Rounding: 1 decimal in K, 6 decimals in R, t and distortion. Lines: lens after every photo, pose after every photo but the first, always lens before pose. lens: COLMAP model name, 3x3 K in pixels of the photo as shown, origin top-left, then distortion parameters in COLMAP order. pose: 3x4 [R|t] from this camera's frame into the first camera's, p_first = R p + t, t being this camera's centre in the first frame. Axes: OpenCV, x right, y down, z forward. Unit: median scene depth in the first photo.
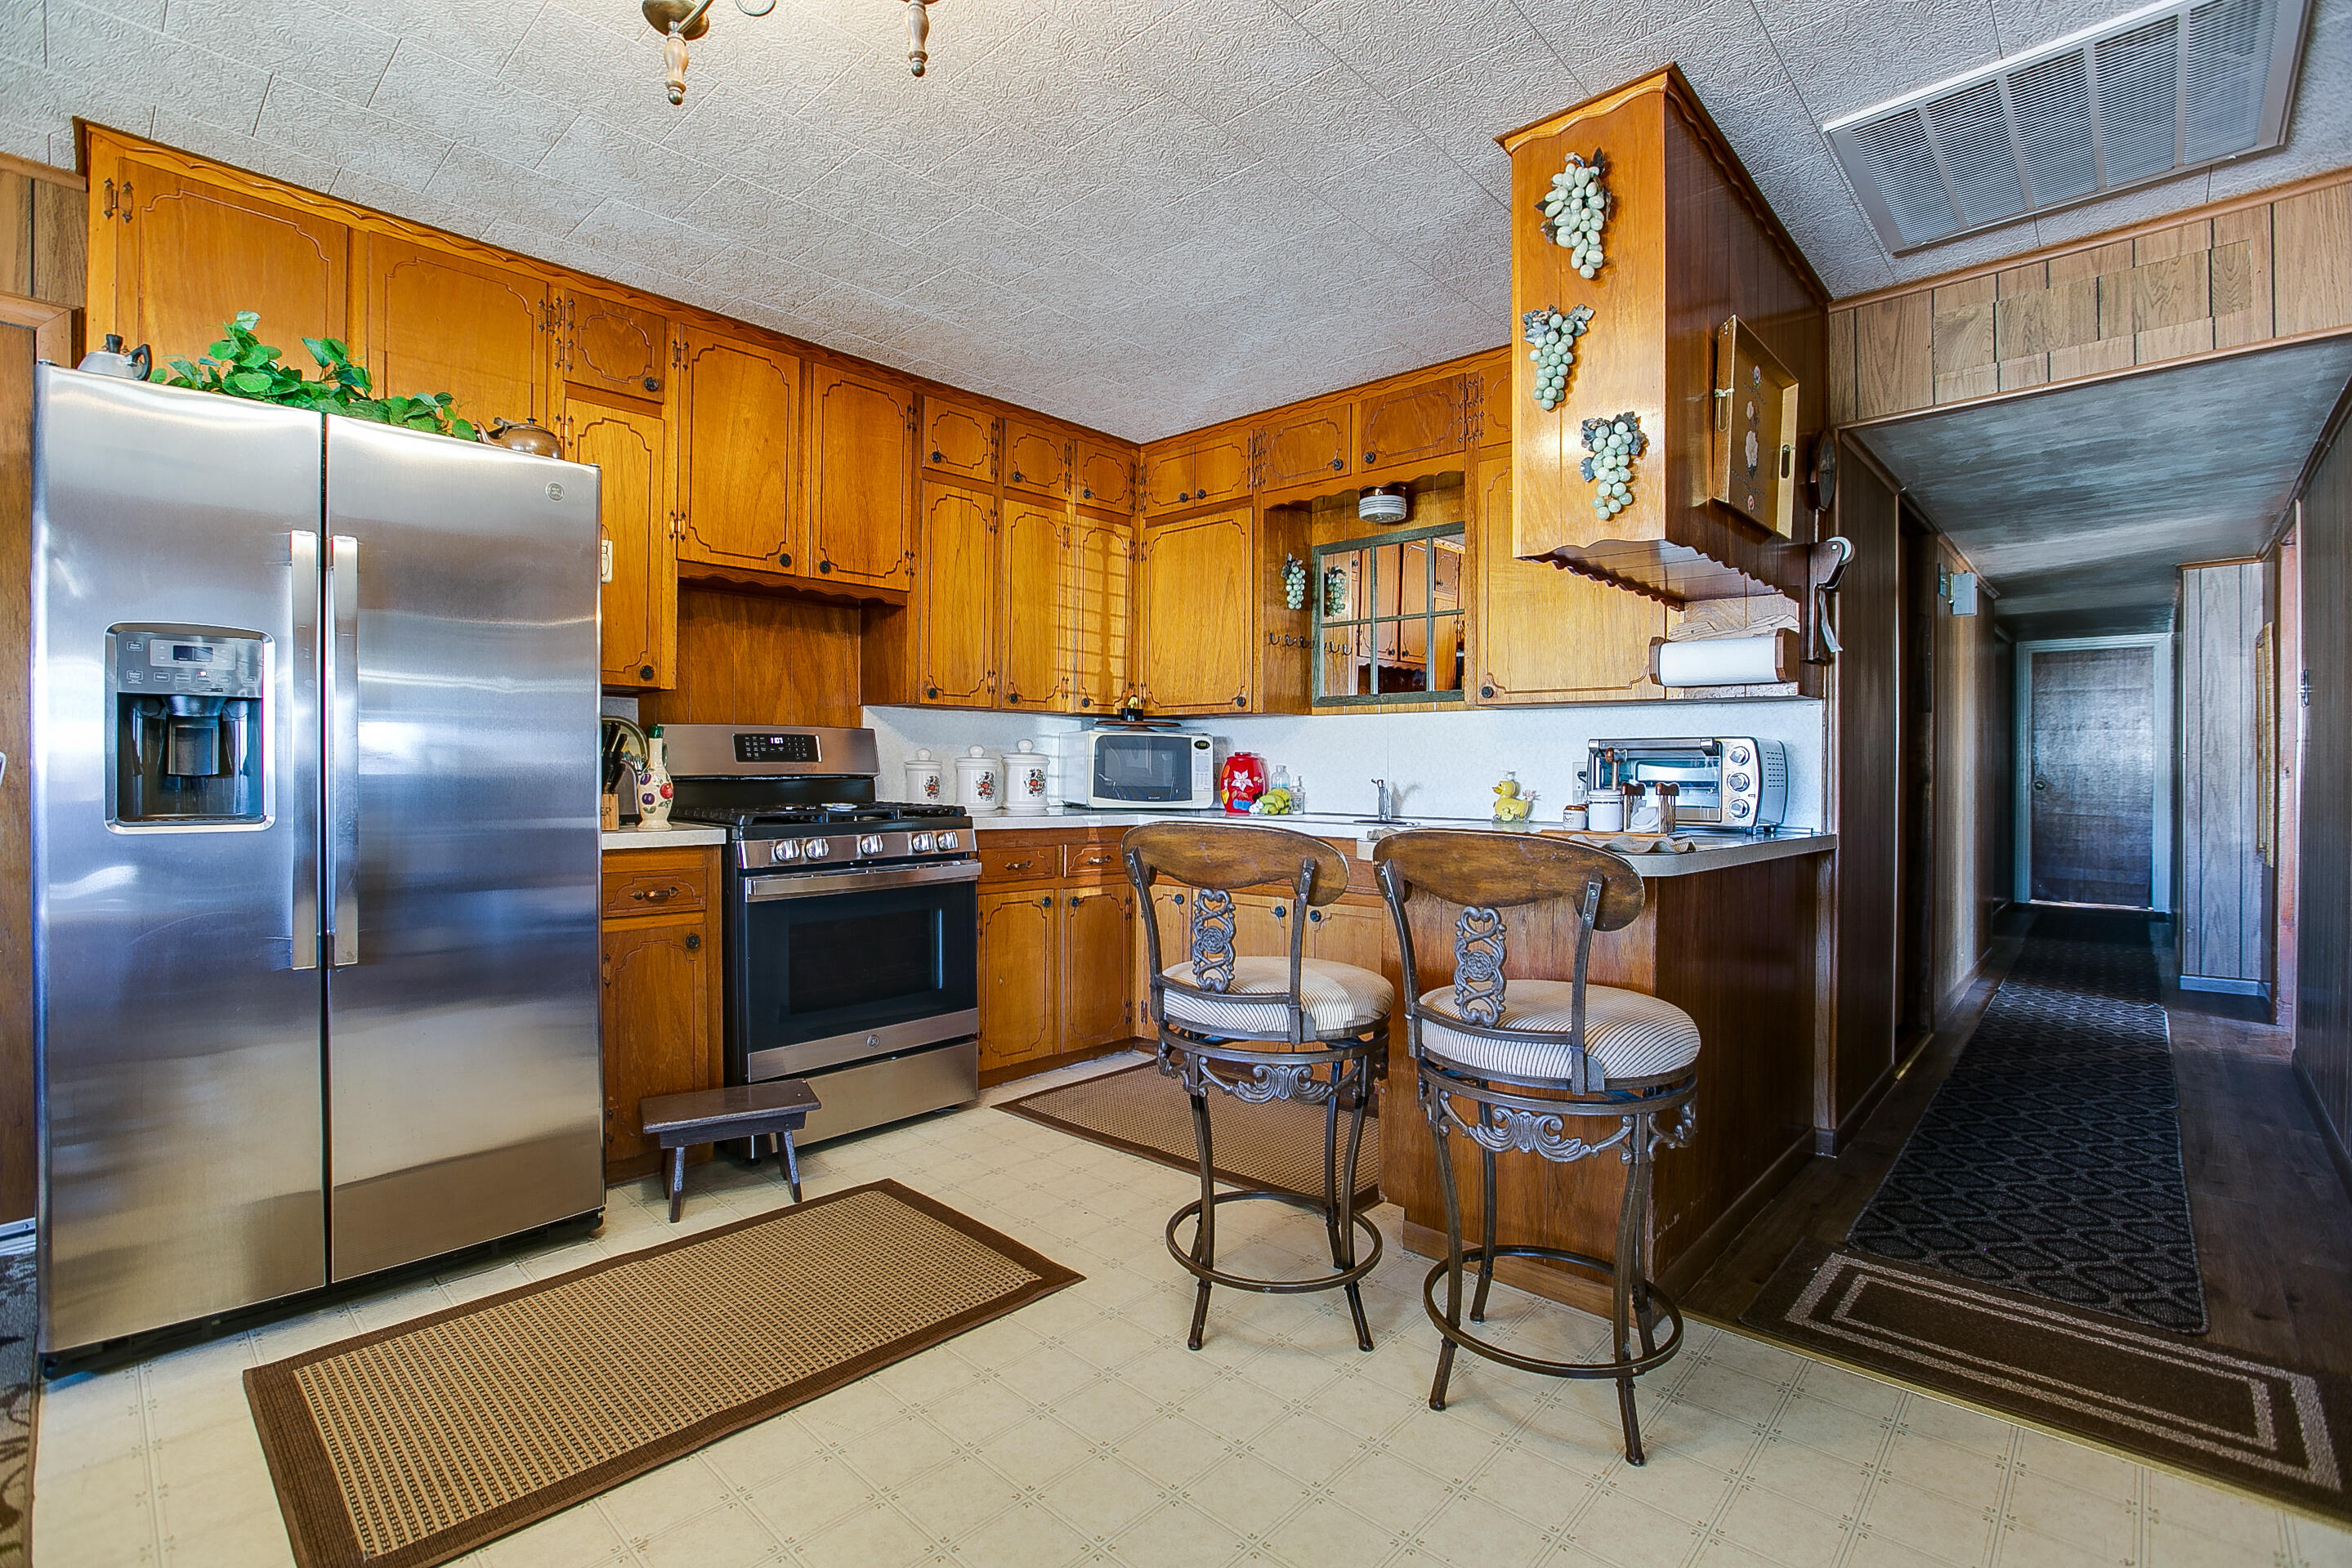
lens RADIAL K [[1061.5, 0, 1147.5], [0, 1061.5, 774.1], [0, 0, 1]] dist [-0.026557, 0.005553]
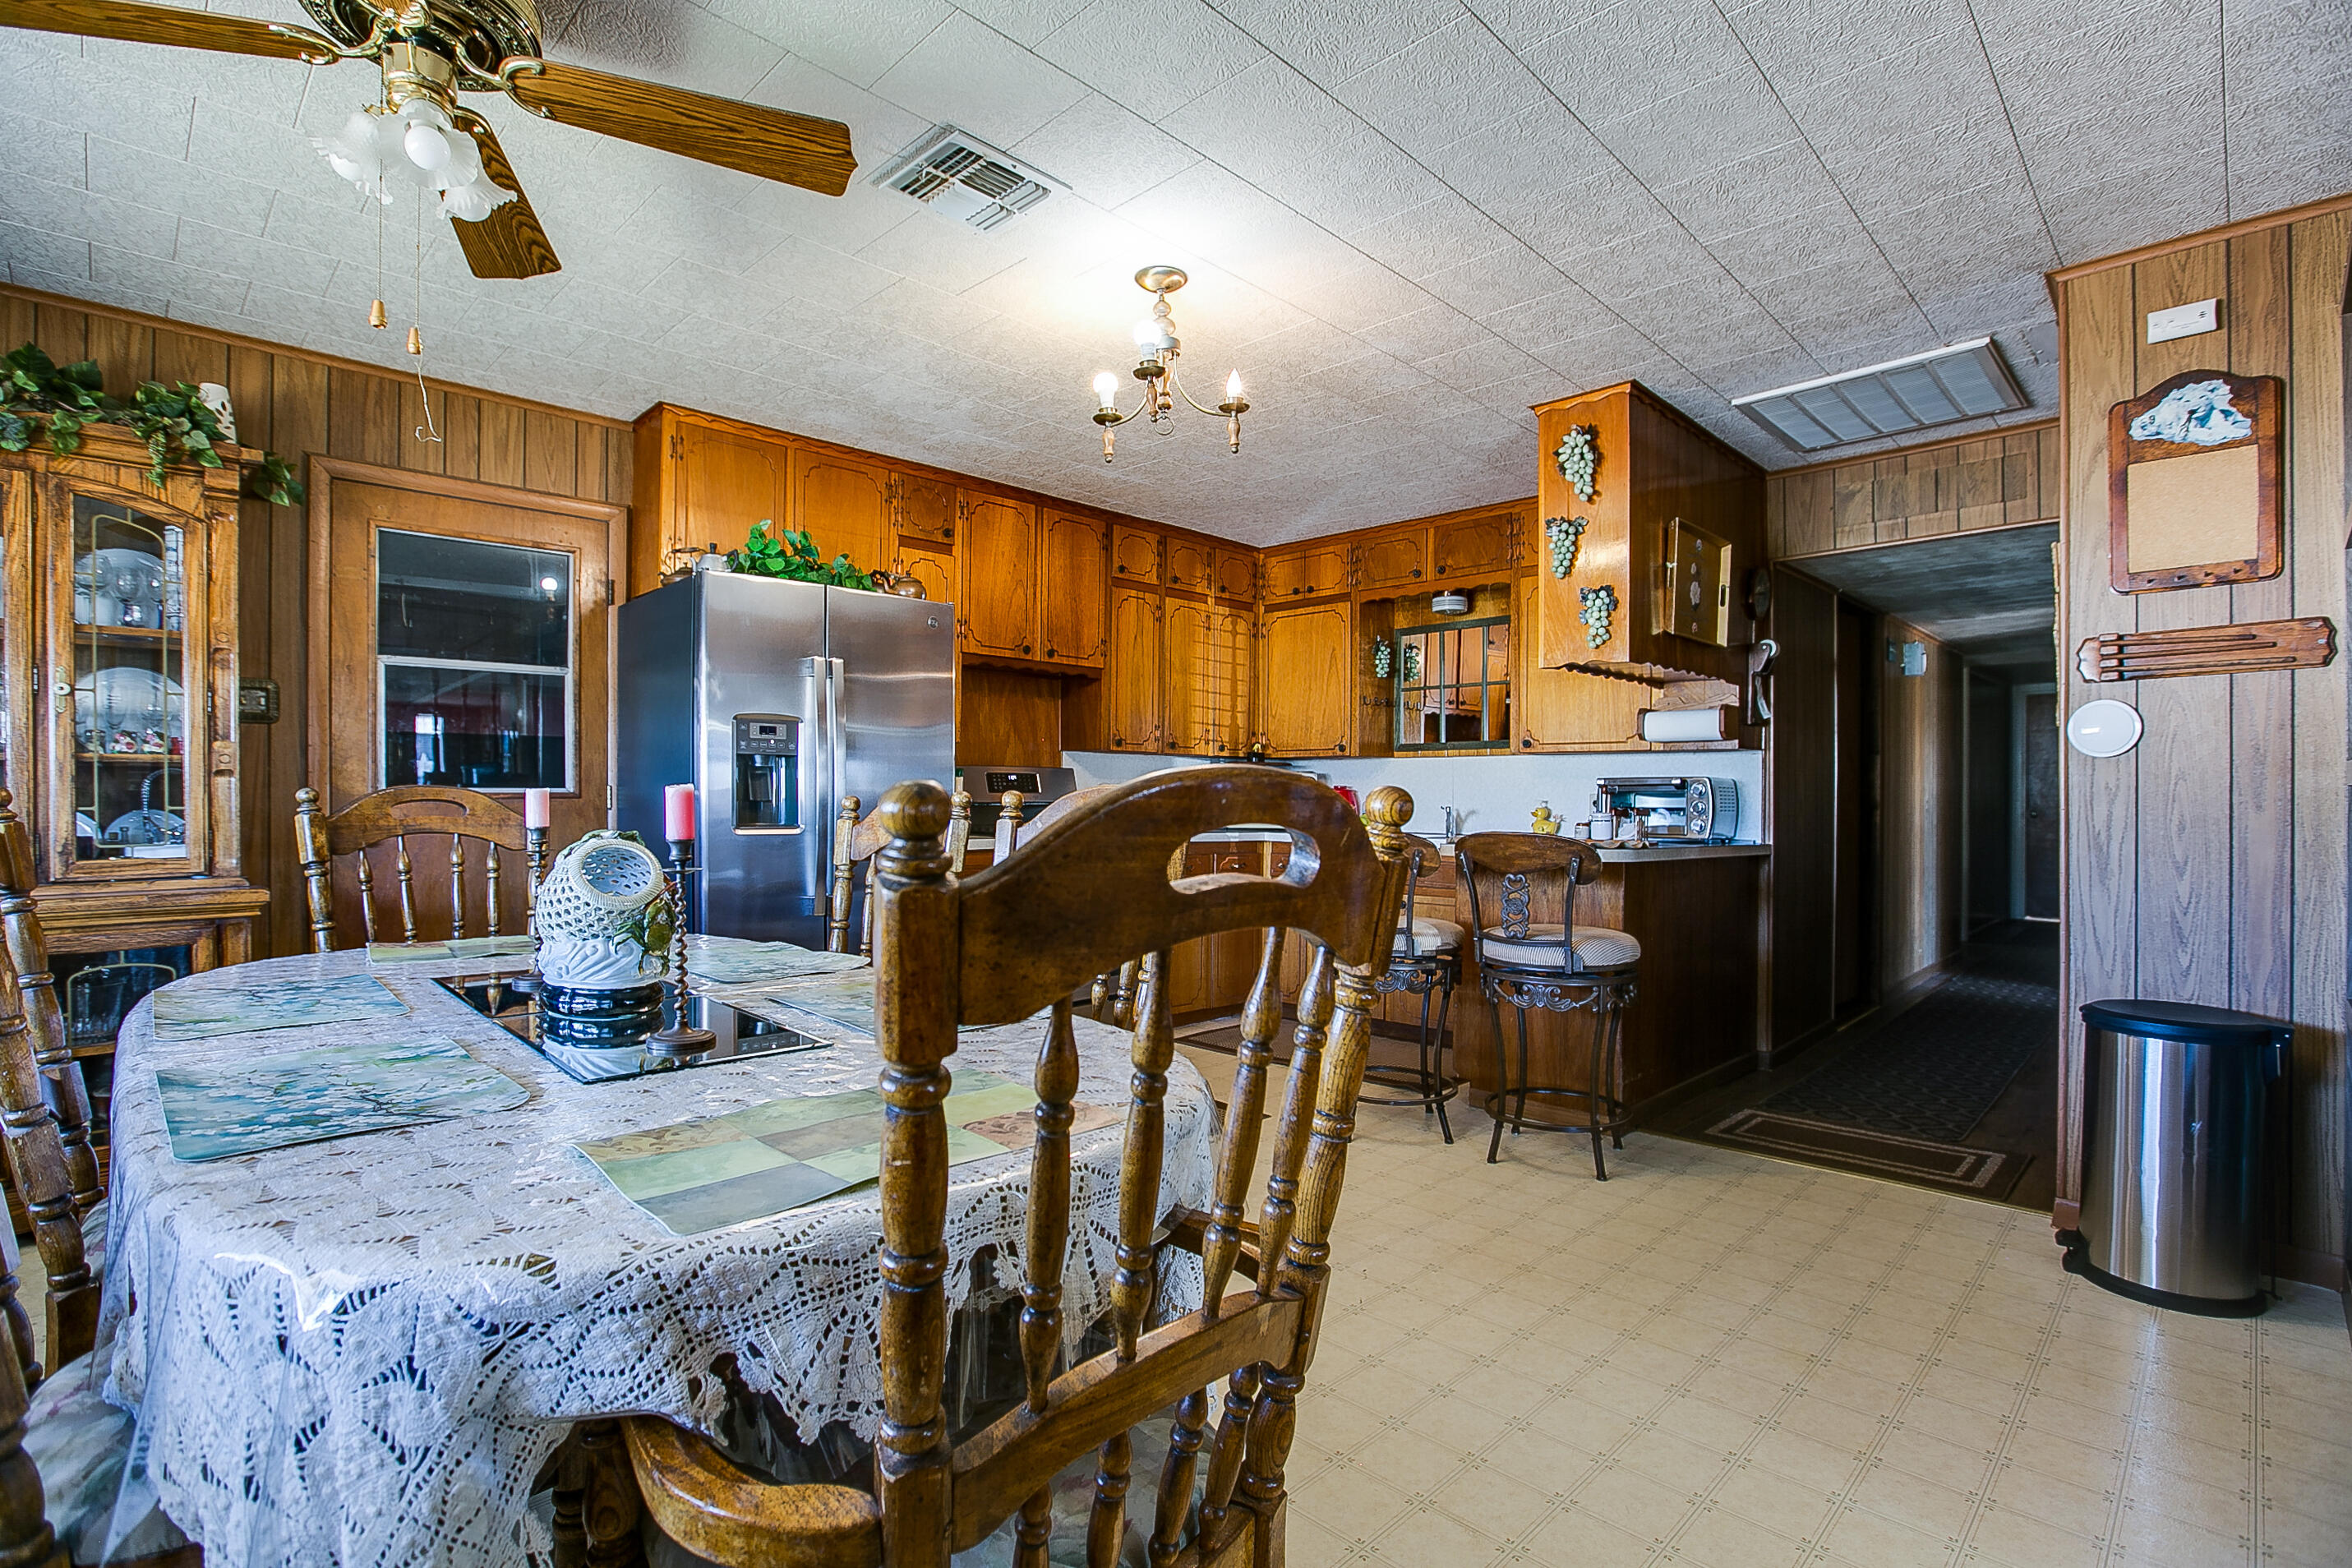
lens RADIAL K [[1061.6, 0, 1167.4], [0, 1061.6, 804.1], [0, 0, 1]] dist [-0.026557, 0.005553]
pose [[0.999662, 0.001794, -0.025955, -0.134323], [-0.001783, 0.999998, 0.000440, 0.003257], [0.025955, -0.000394, 0.999663, -0.472186]]
